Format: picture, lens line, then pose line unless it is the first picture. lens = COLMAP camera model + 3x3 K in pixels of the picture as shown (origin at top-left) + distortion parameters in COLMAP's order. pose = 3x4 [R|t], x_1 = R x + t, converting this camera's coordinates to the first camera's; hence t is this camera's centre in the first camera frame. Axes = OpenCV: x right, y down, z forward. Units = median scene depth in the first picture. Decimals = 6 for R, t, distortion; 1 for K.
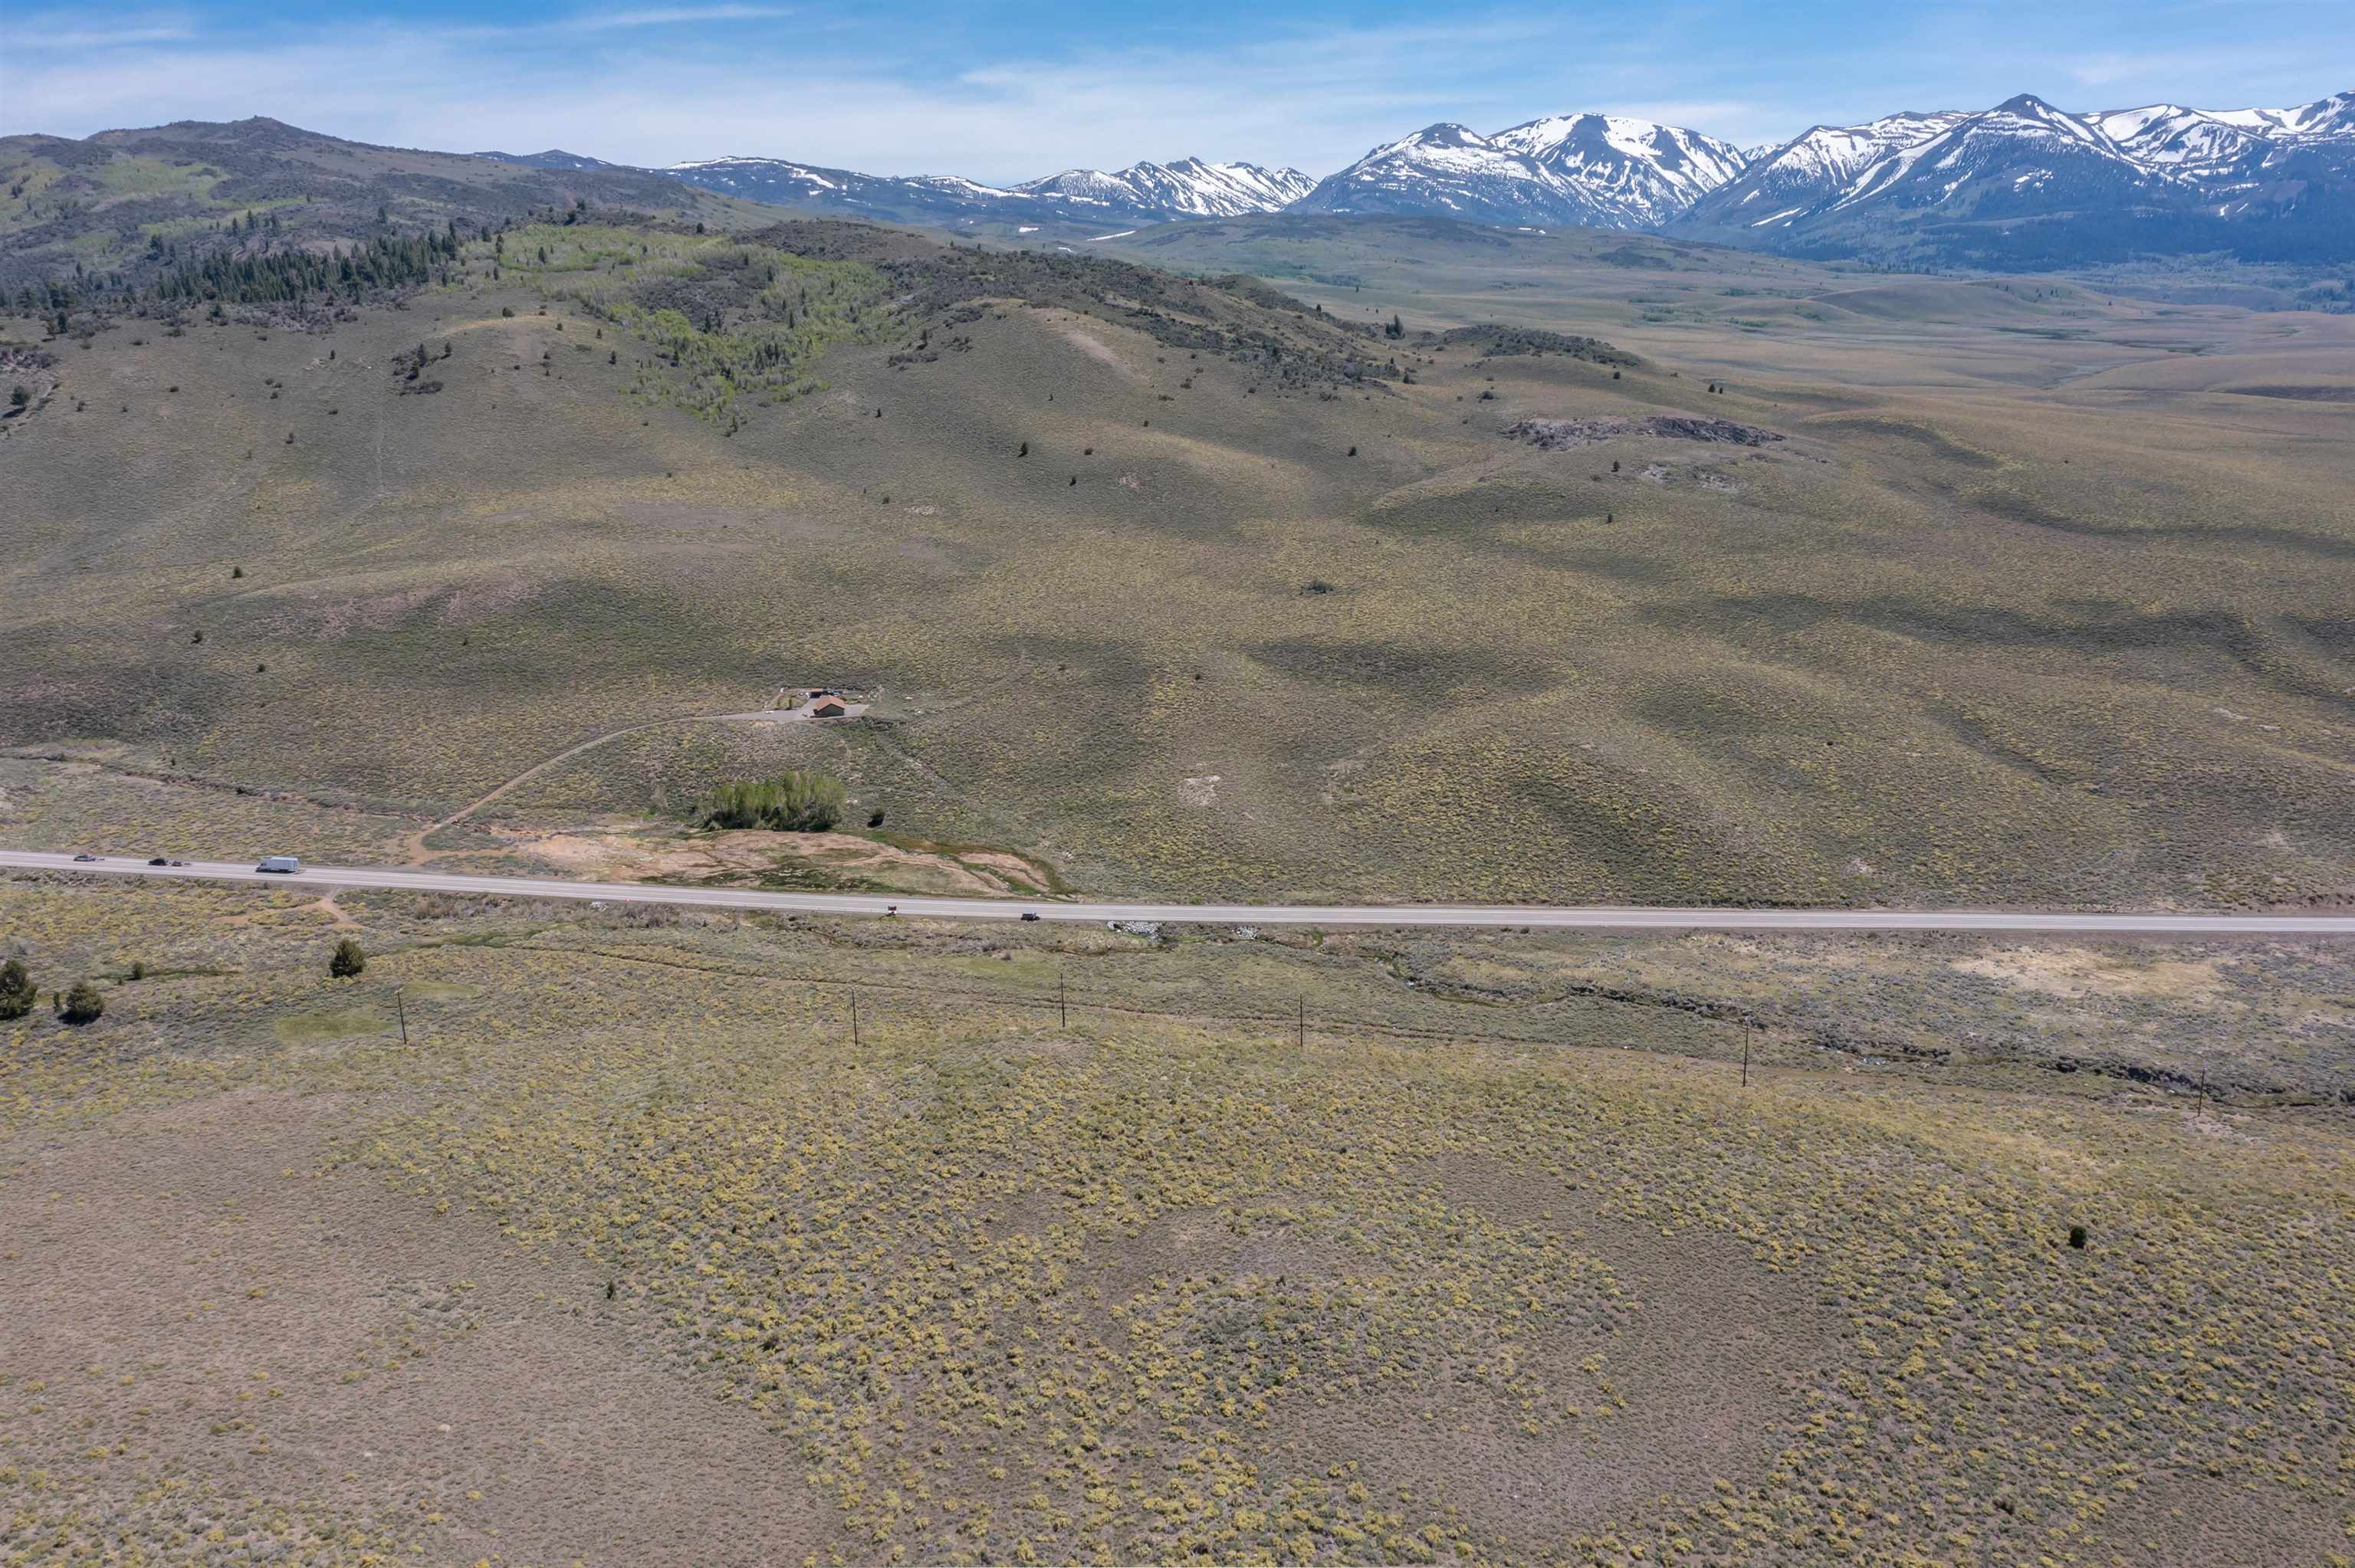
lens RADIAL K [[1839.5, 0, 1177.5], [0, 1839.5, 784.0], [0, 0, 1]] dist [-0.019359, 0.067128]
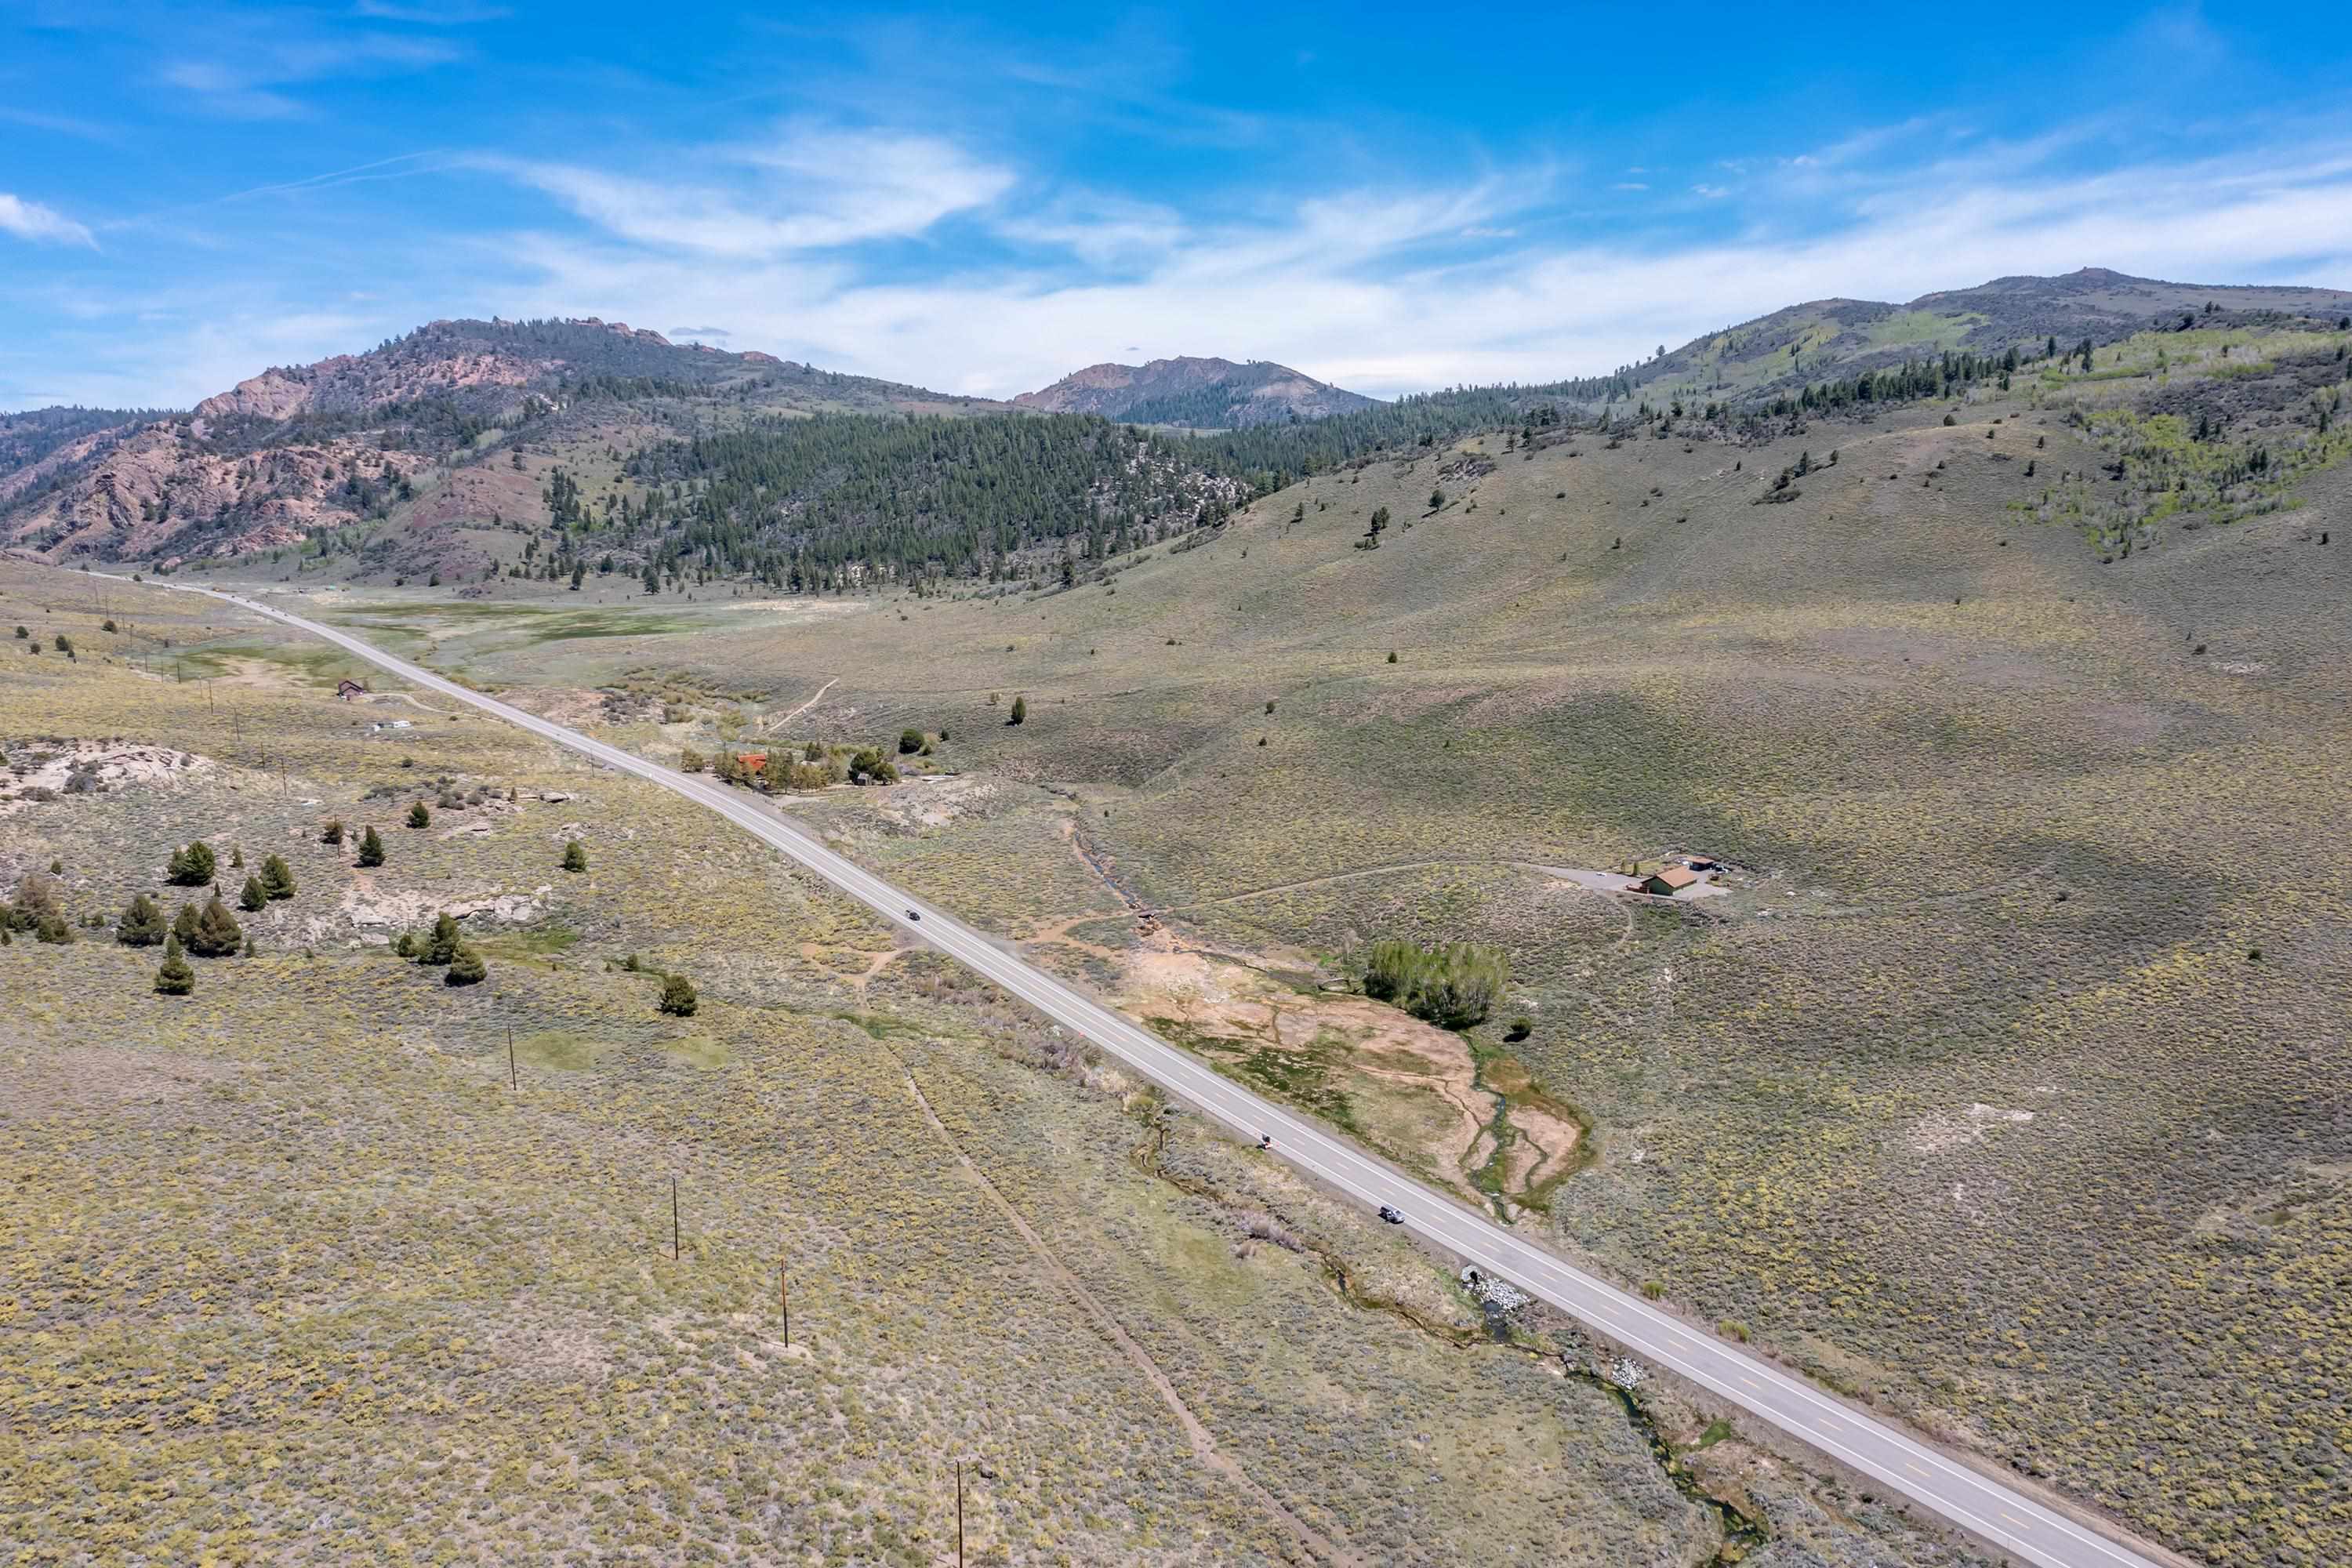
lens RADIAL K [[1837.4, 0, 1176.0], [0, 1837.4, 784.0], [0, 0, 1]] dist [-0.019359, 0.067128]
pose [[0.566354, 0.138007, -0.812525, 0.239091], [-0.209582, 0.977587, 0.019957, -0.045194], [0.797068, 0.158988, 0.582585, 0.352320]]
